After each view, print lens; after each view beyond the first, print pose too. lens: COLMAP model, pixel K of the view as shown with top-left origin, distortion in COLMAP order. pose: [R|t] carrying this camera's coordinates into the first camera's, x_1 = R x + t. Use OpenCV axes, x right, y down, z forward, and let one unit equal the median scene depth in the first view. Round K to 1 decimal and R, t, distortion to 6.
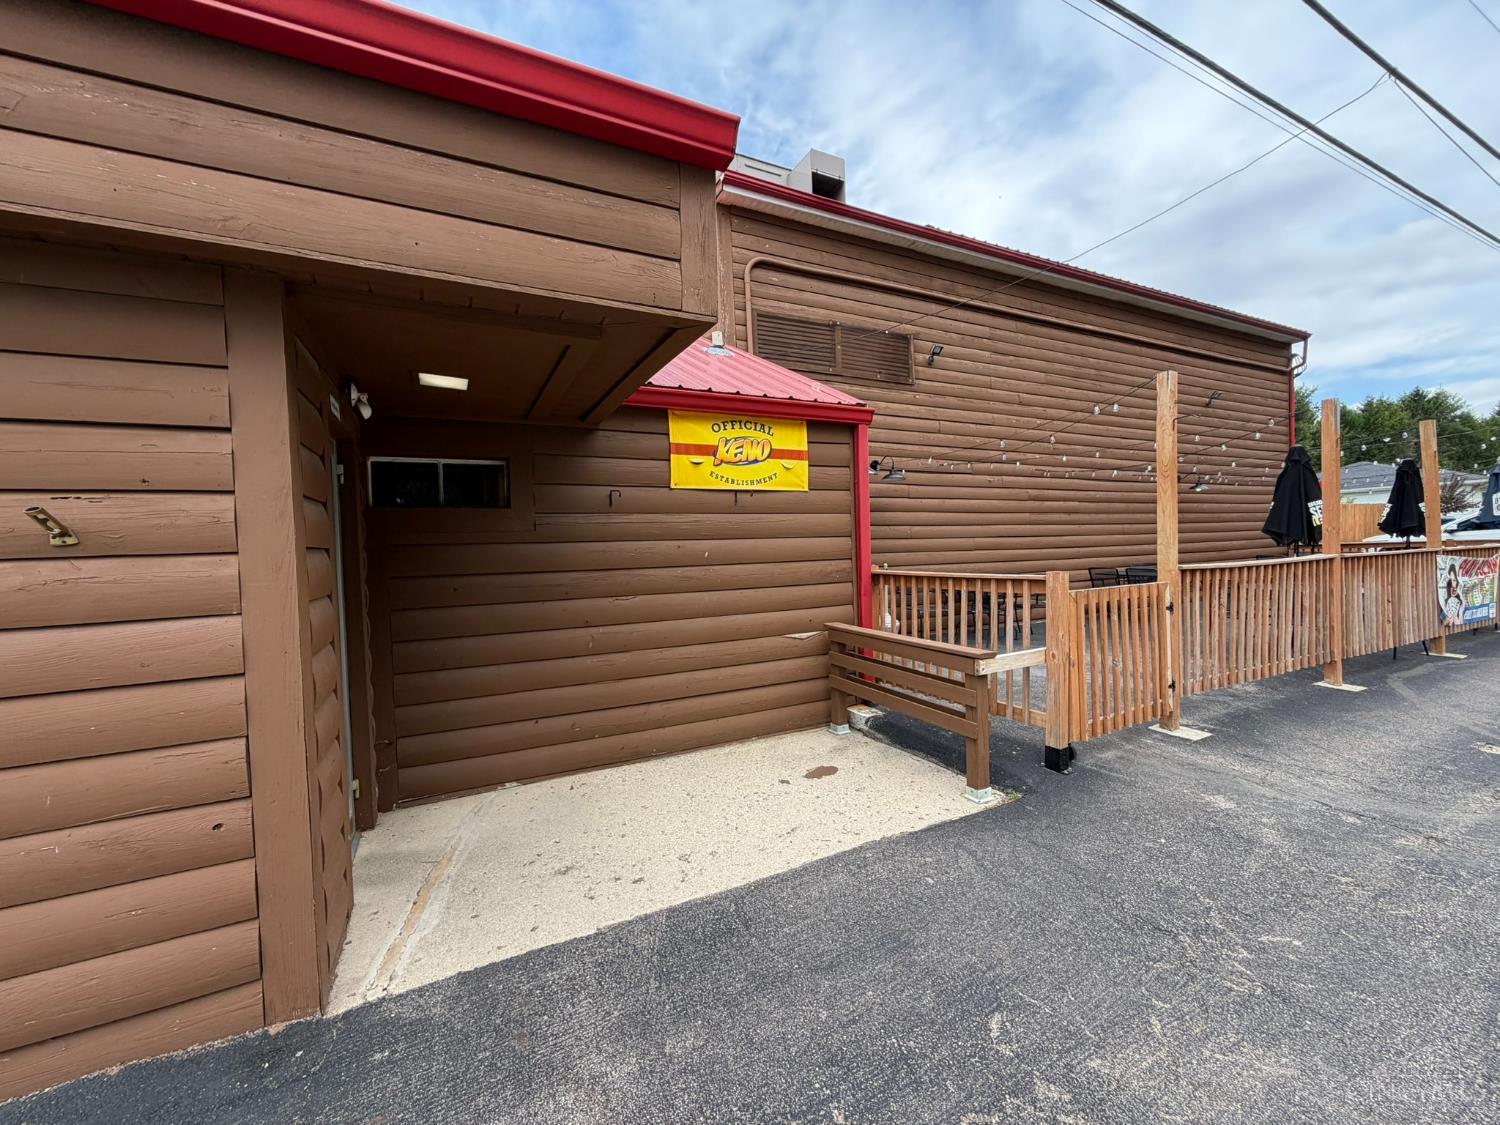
lens RADIAL K [[598.3, 0, 746.5], [0, 598.3, 563.4], [0, 0, 1]] dist [0.000007, -0.000527]
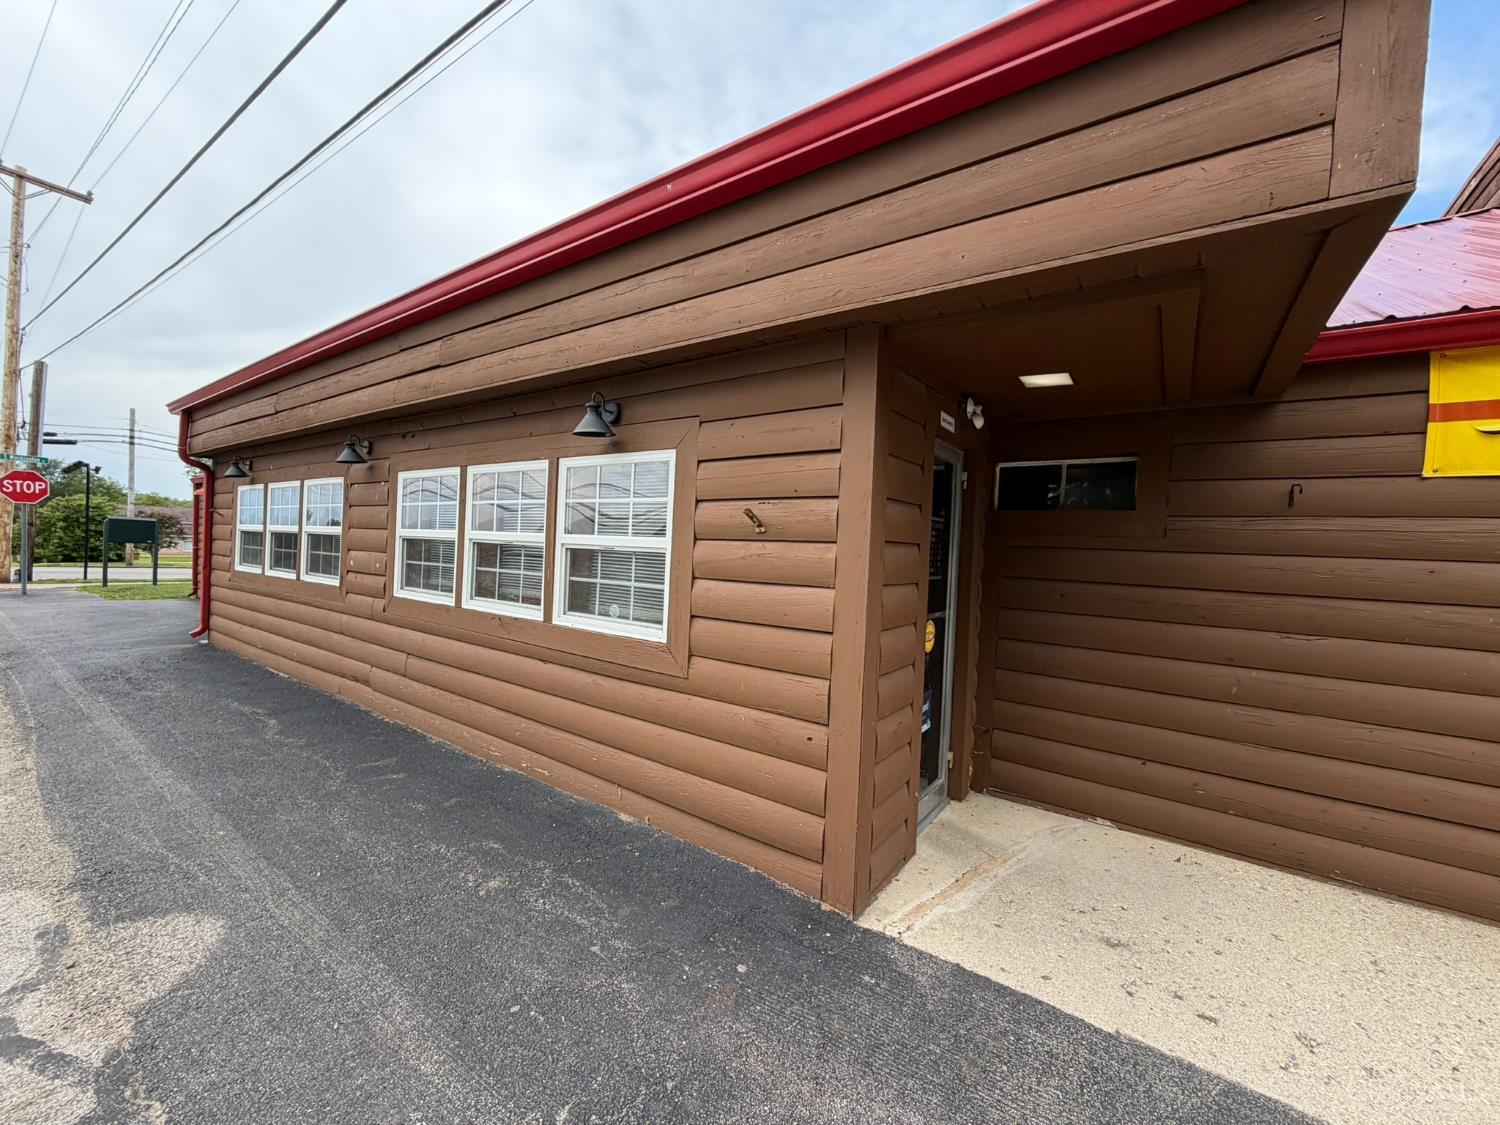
lens RADIAL K [[598.3, 0, 745.5], [0, 598.3, 562.7], [0, 0, 1]] dist [0.000007, -0.000527]
pose [[0.463708, 0.069852, -0.883230, 0.187629], [-0.081044, 0.996052, 0.036226, -0.003020], [0.882273, 0.054783, 0.467539, 0.155279]]
